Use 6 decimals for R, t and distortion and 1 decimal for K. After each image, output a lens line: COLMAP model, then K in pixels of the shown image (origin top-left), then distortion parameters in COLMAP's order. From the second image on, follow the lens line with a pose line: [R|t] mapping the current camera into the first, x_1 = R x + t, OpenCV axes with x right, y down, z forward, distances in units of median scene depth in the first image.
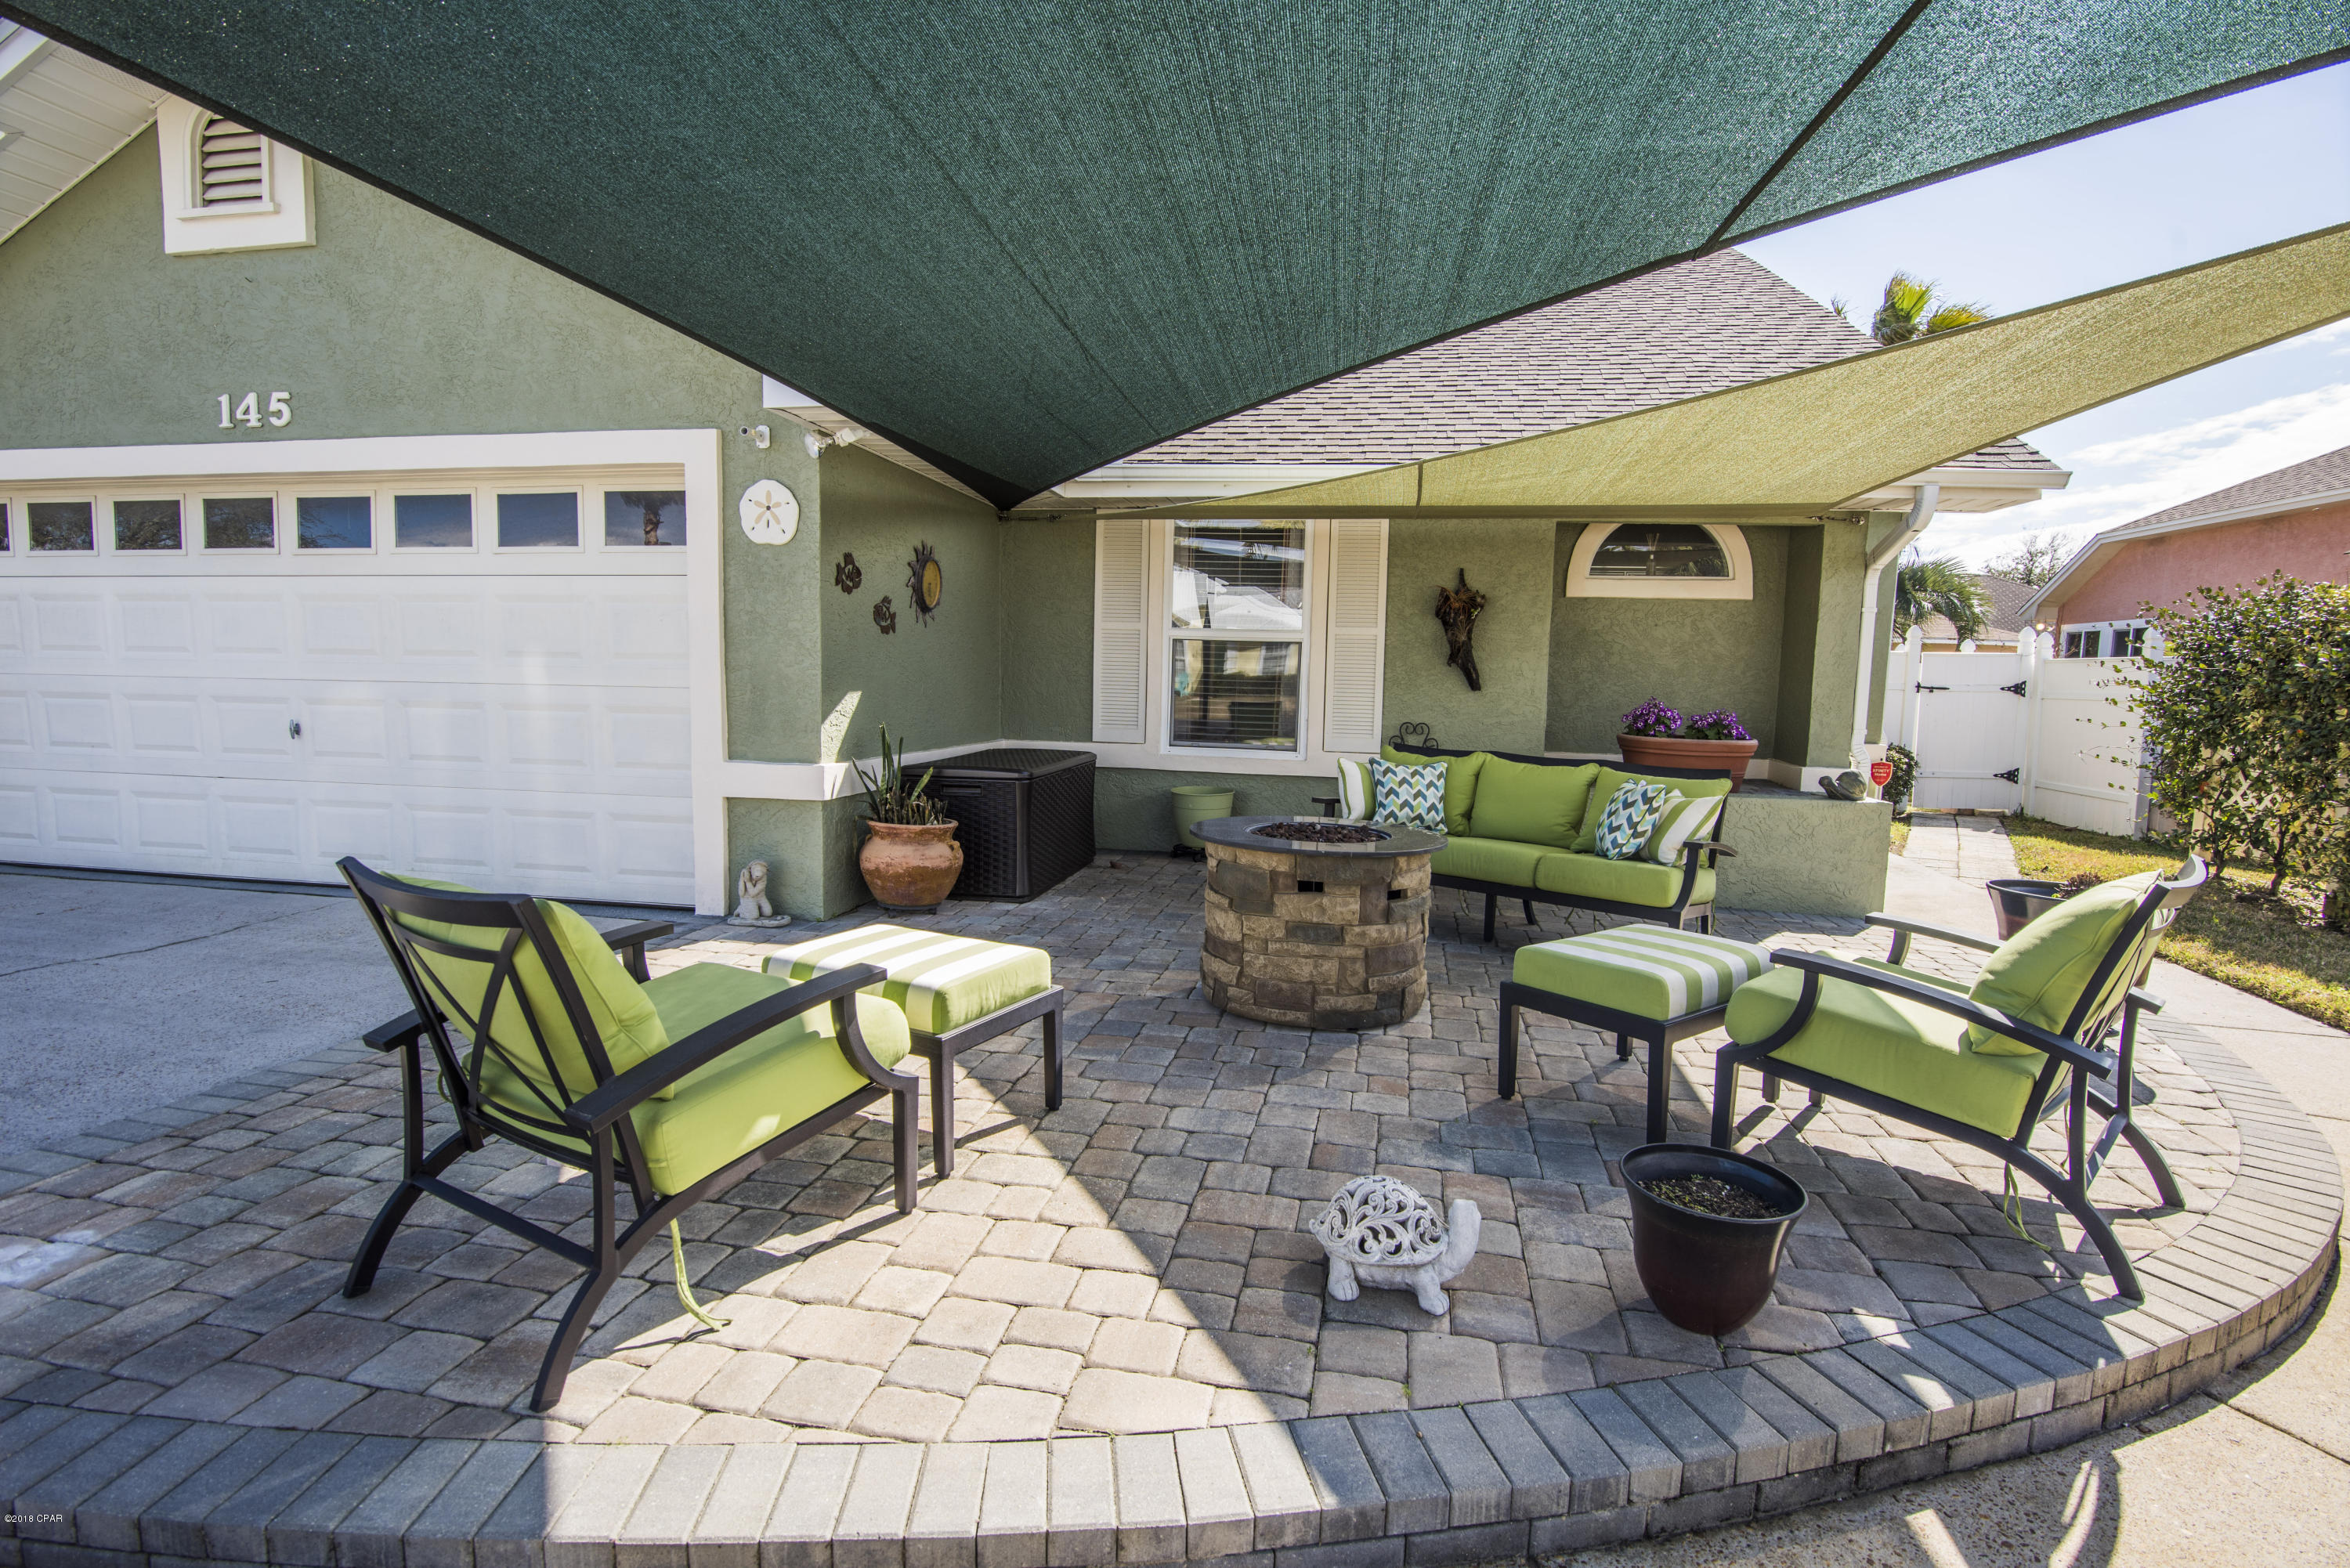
lens RADIAL K [[1155.3, 0, 1175.0], [0, 1155.3, 784.0], [0, 0, 1]] dist [-0.021559, 0.000492]
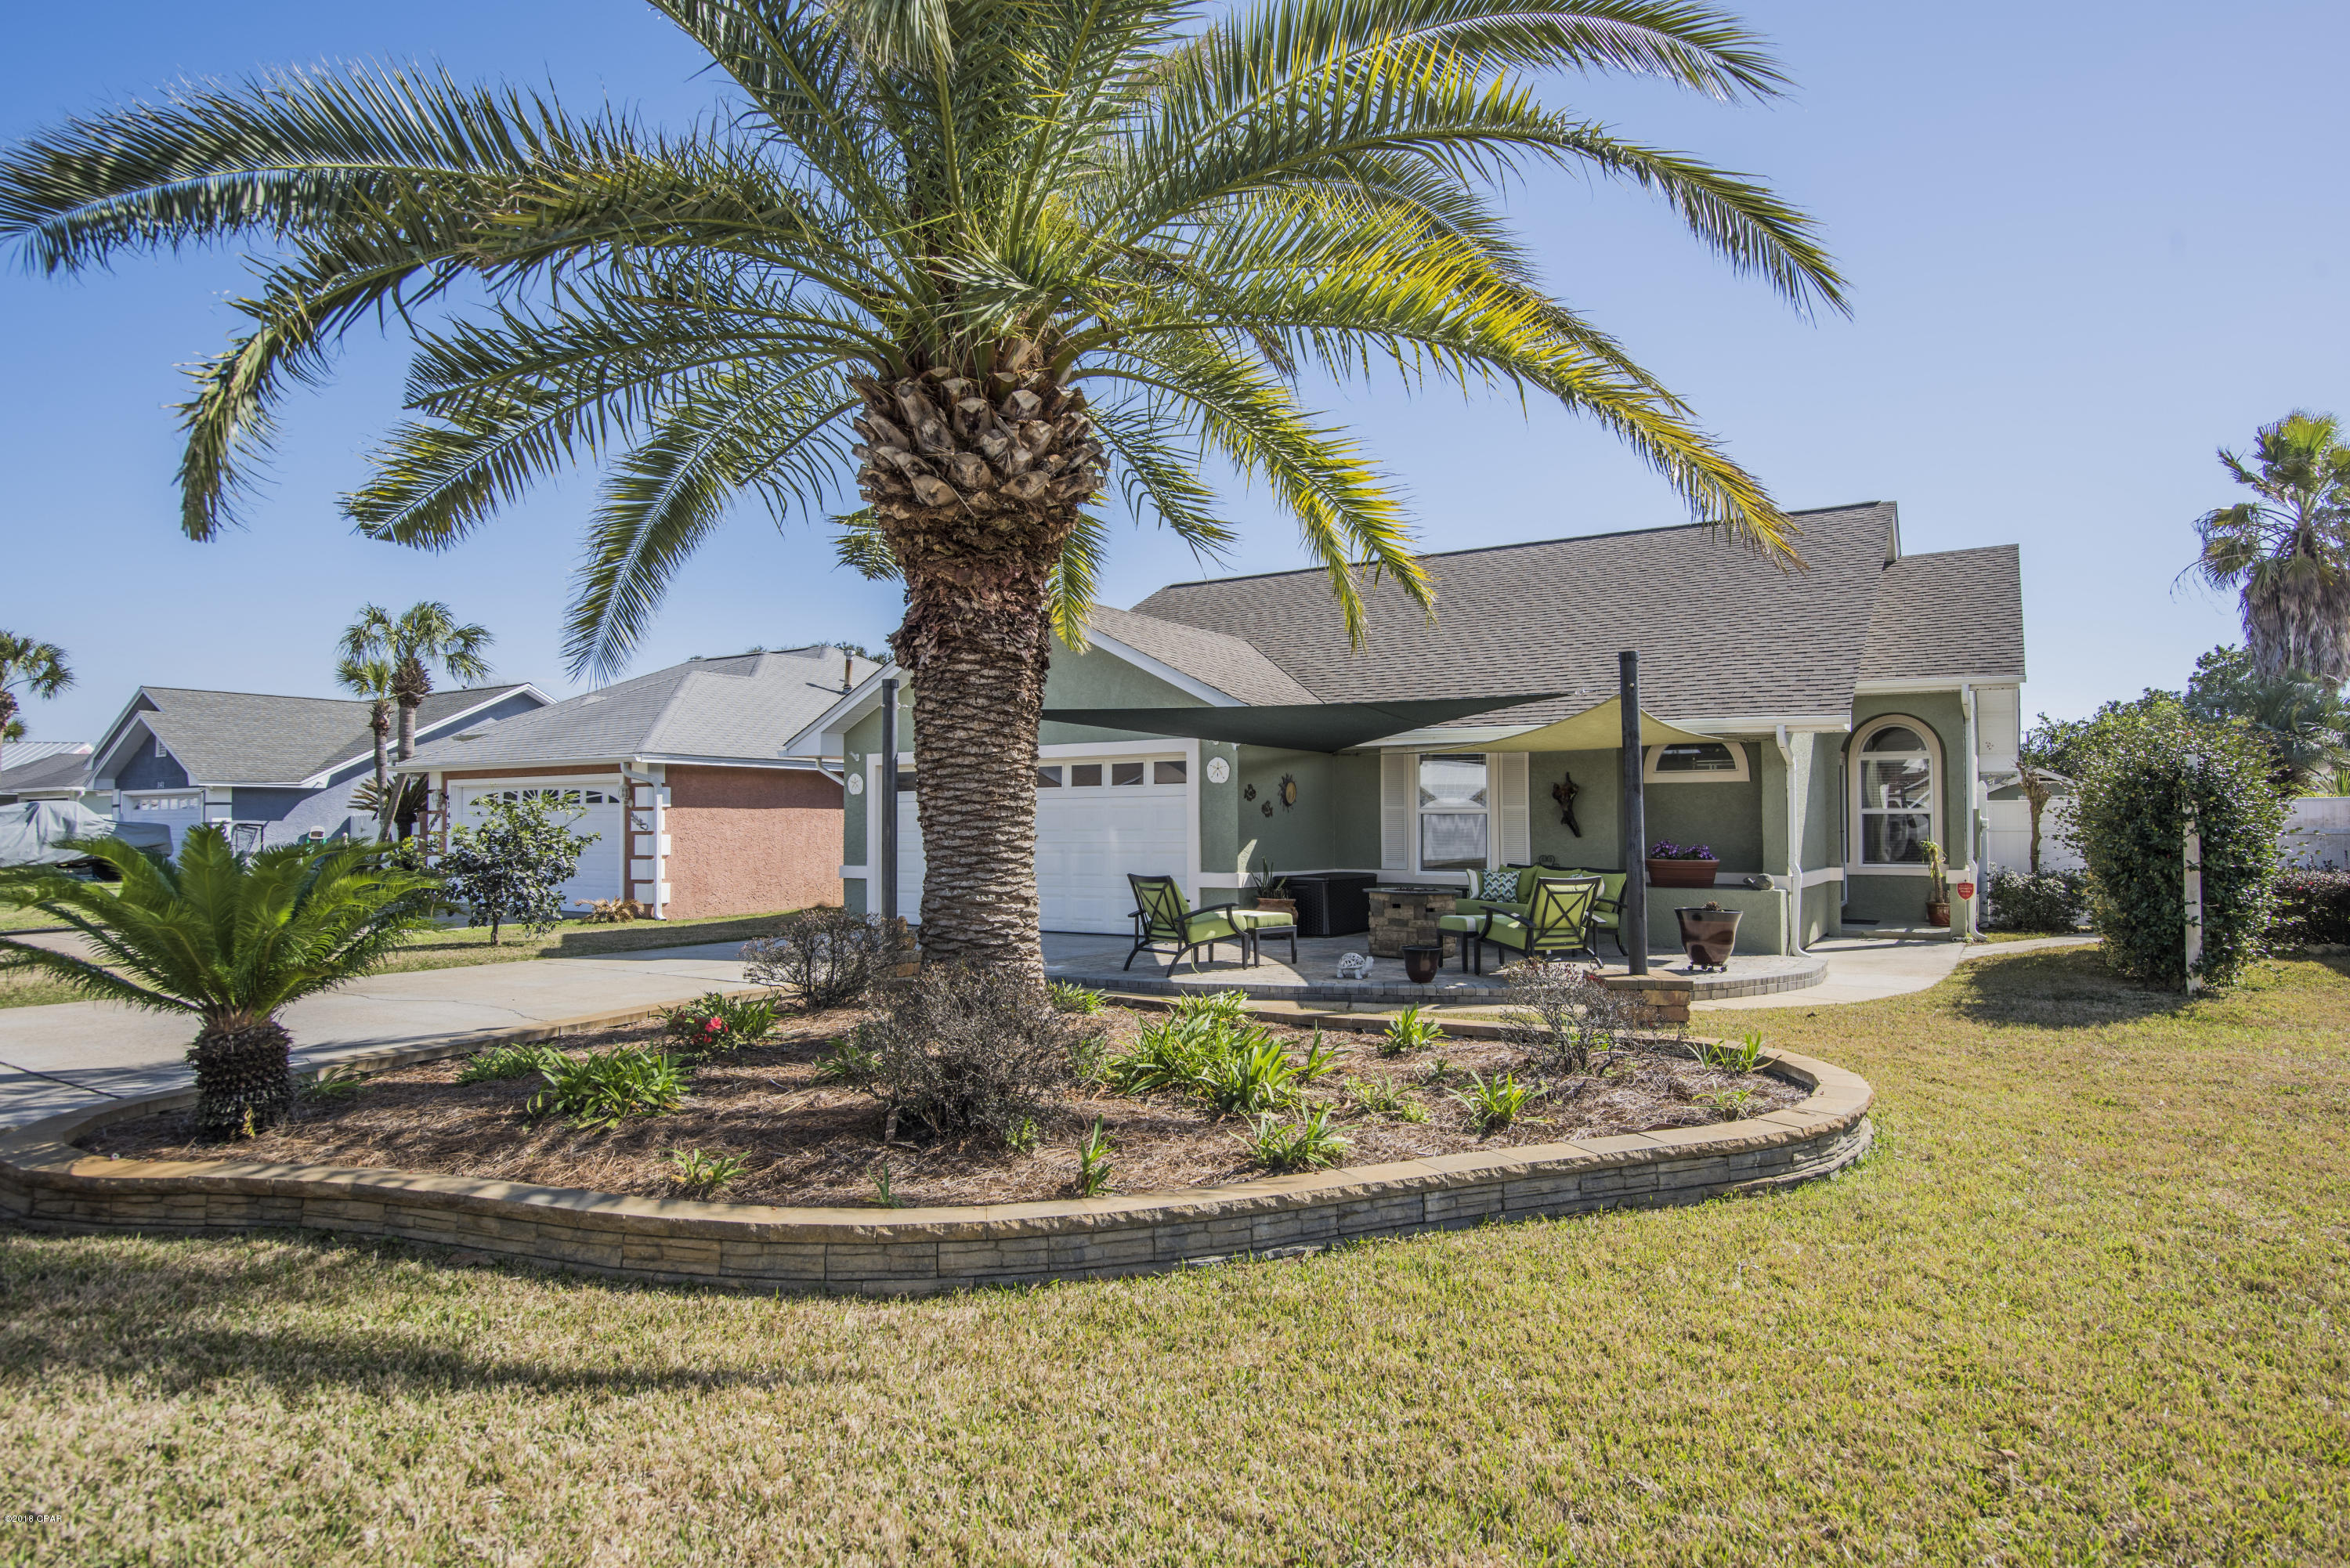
lens RADIAL K [[1332.7, 0, 1175.0], [0, 1332.7, 784.0], [0, 0, 1]] dist [-0.001792, -0.000158]
pose [[0.927870, -0.037915, -0.370971, 0.525869], [-0.013502, 0.990749, -0.135031, 0.151801], [0.372659, 0.130300, 0.918775, -1.403075]]
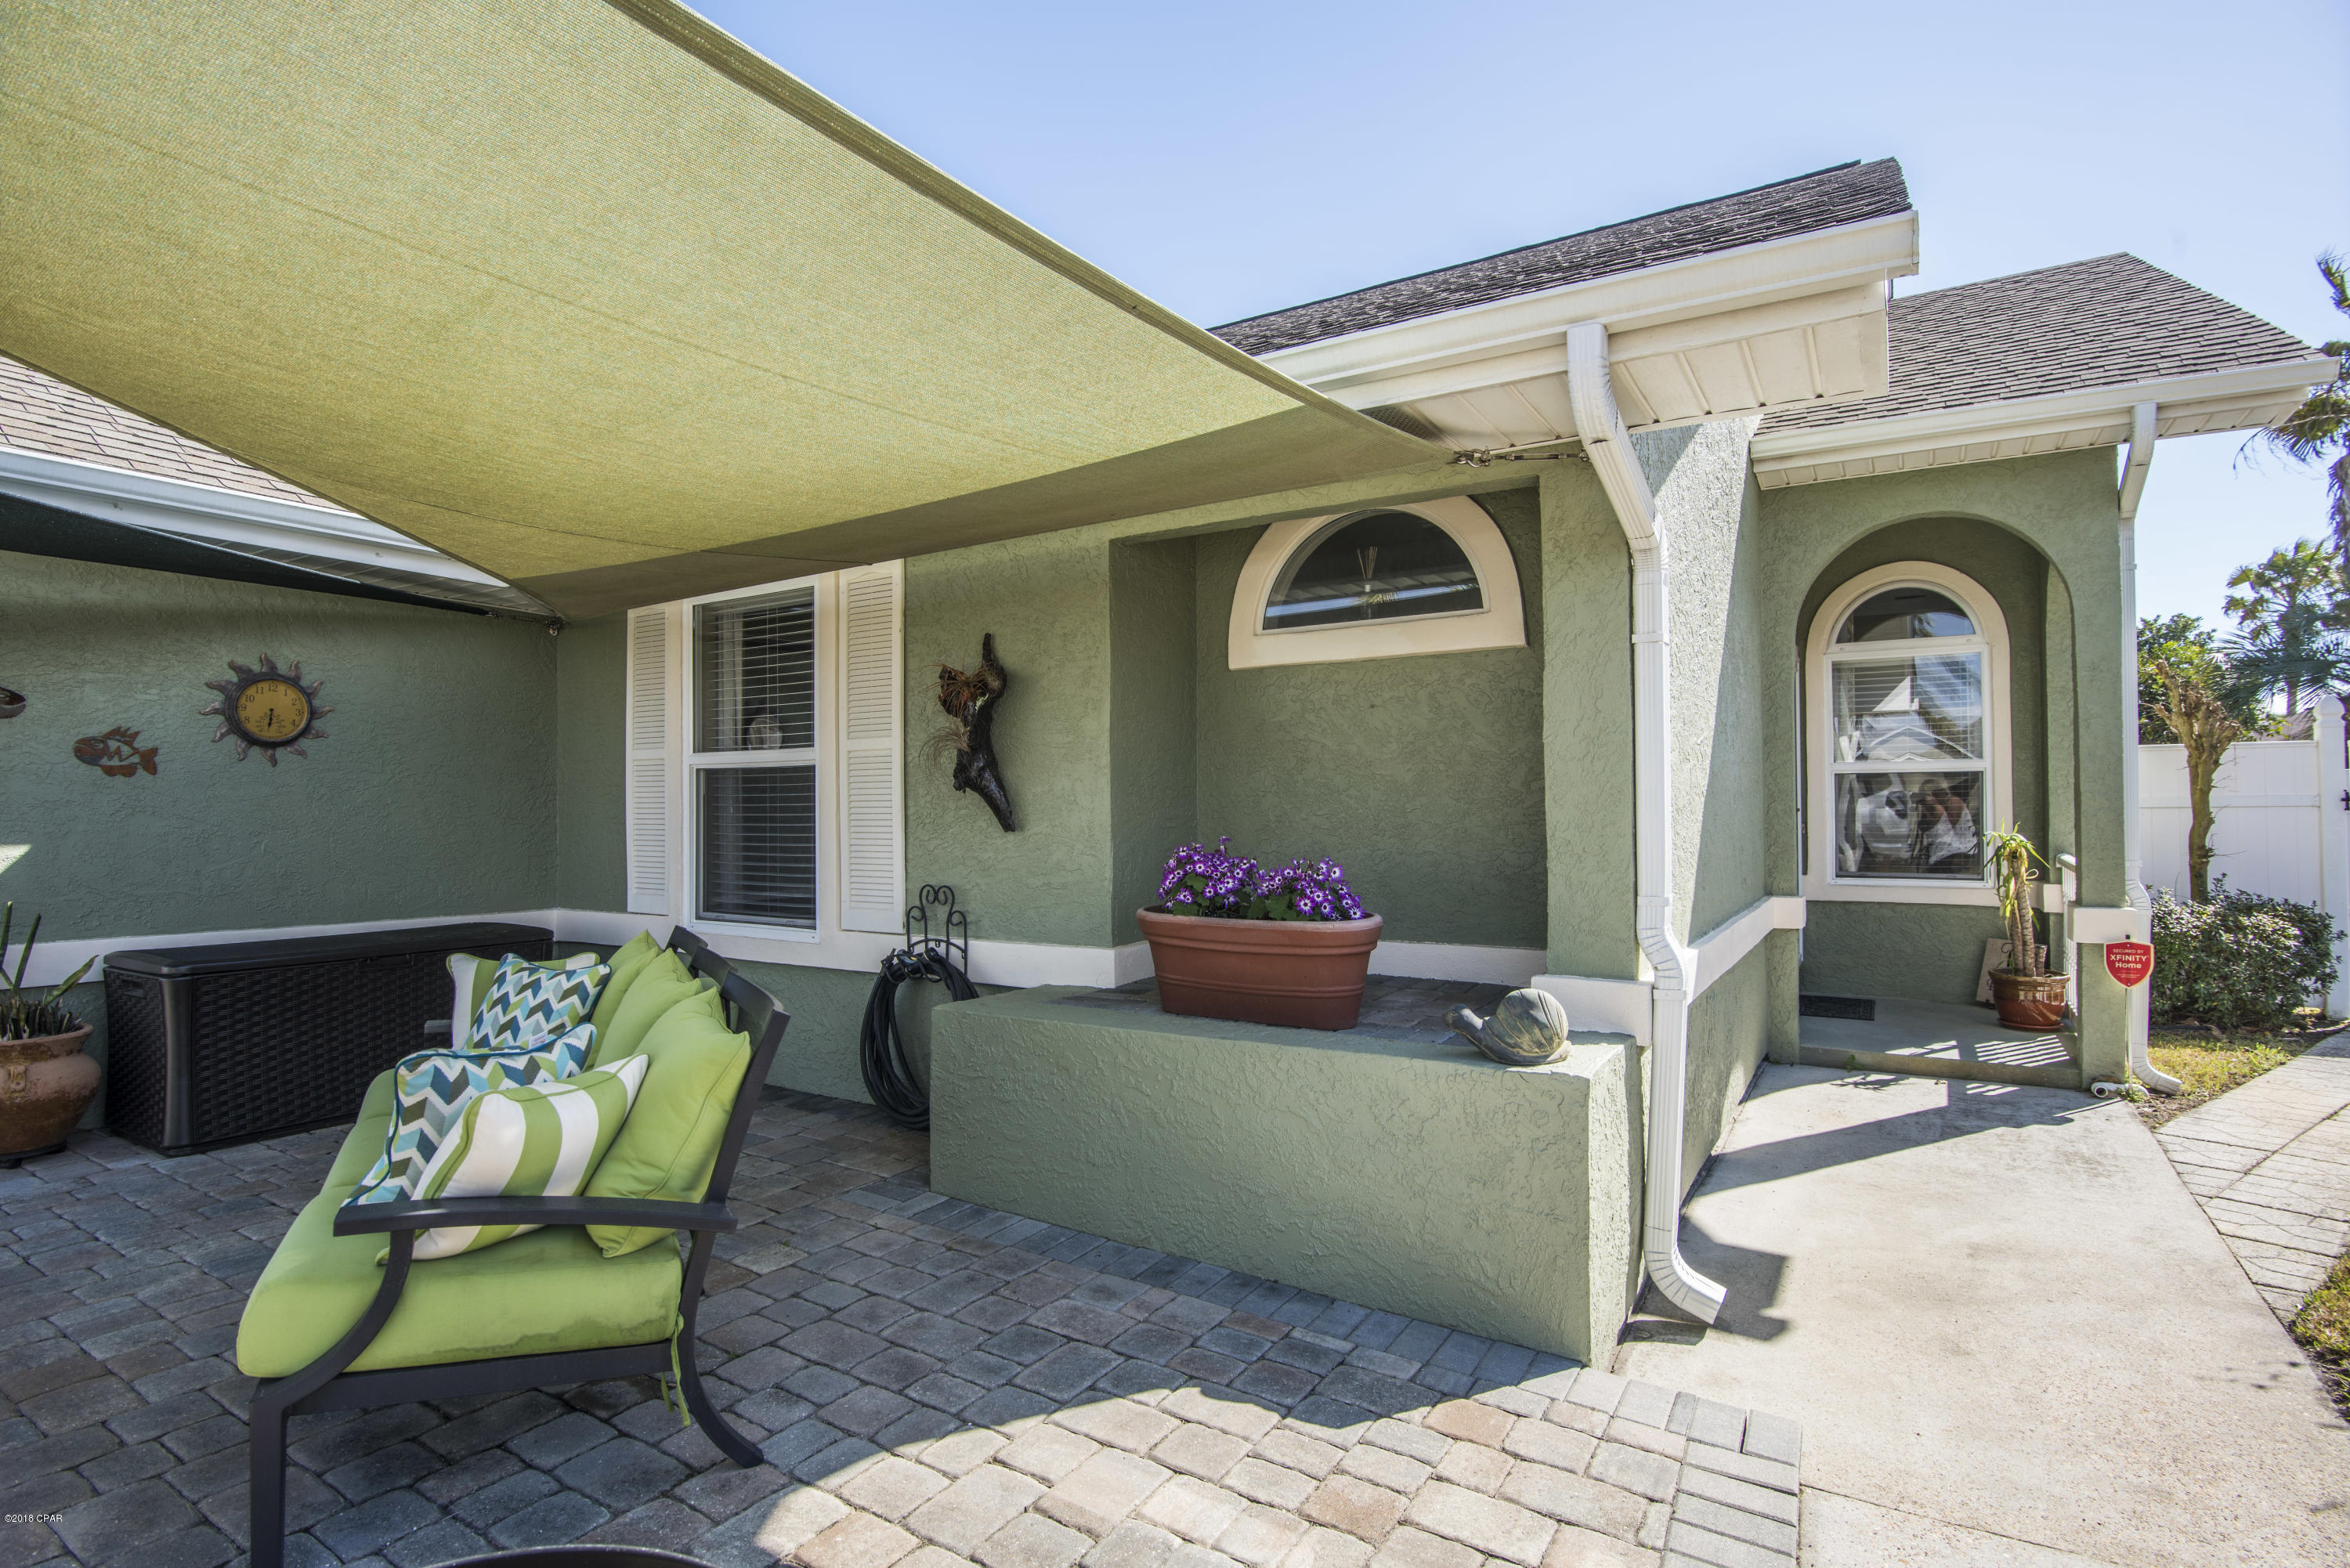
lens RADIAL K [[1155.3, 0, 1175.0], [0, 1155.3, 784.0], [0, 0, 1]] dist [-0.021559, 0.000492]
pose [[0.927275, -0.039509, -0.372290, 0.648916], [-0.008703, 0.991873, -0.126937, -0.034582], [0.374279, 0.120945, 0.919395, 0.548983]]
